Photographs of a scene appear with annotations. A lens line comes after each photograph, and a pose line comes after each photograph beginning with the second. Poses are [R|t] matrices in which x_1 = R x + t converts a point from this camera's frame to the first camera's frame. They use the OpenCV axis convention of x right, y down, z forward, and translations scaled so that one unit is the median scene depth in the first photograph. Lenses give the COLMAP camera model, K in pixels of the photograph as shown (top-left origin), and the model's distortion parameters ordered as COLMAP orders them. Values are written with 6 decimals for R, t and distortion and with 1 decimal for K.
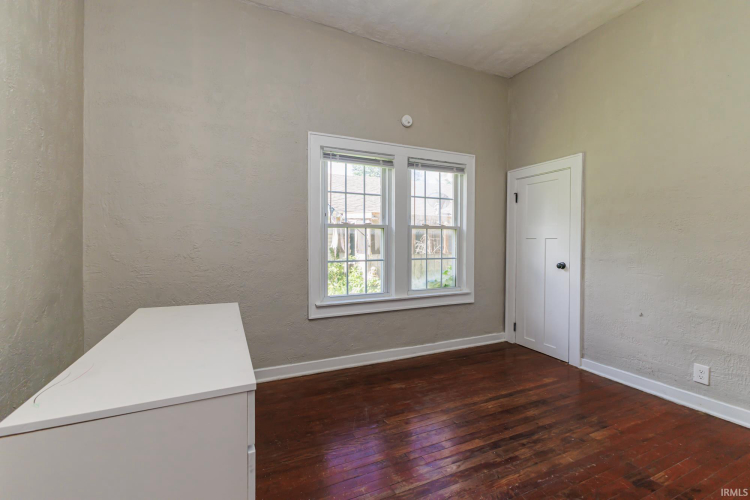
lens RADIAL K [[323.0, 0, 377.0], [0, 323.0, 249.0], [0, 0, 1]] dist [0.014255, -0.003982]
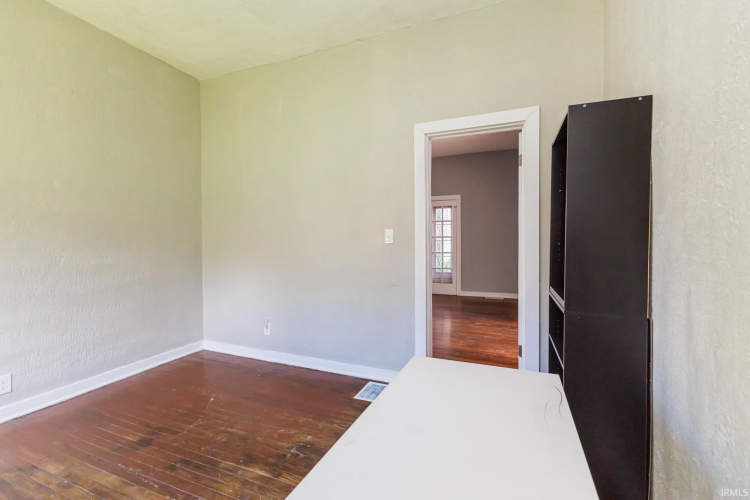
lens RADIAL K [[323.0, 0, 370.5], [0, 323.0, 246.9], [0, 0, 1]] dist [0.014255, -0.003982]
pose [[-0.666649, 0.004692, 0.745357, -0.383257], [0.022995, 0.999634, 0.014275, -0.021175], [-0.745017, 0.026656, -0.666513, 0.623210]]
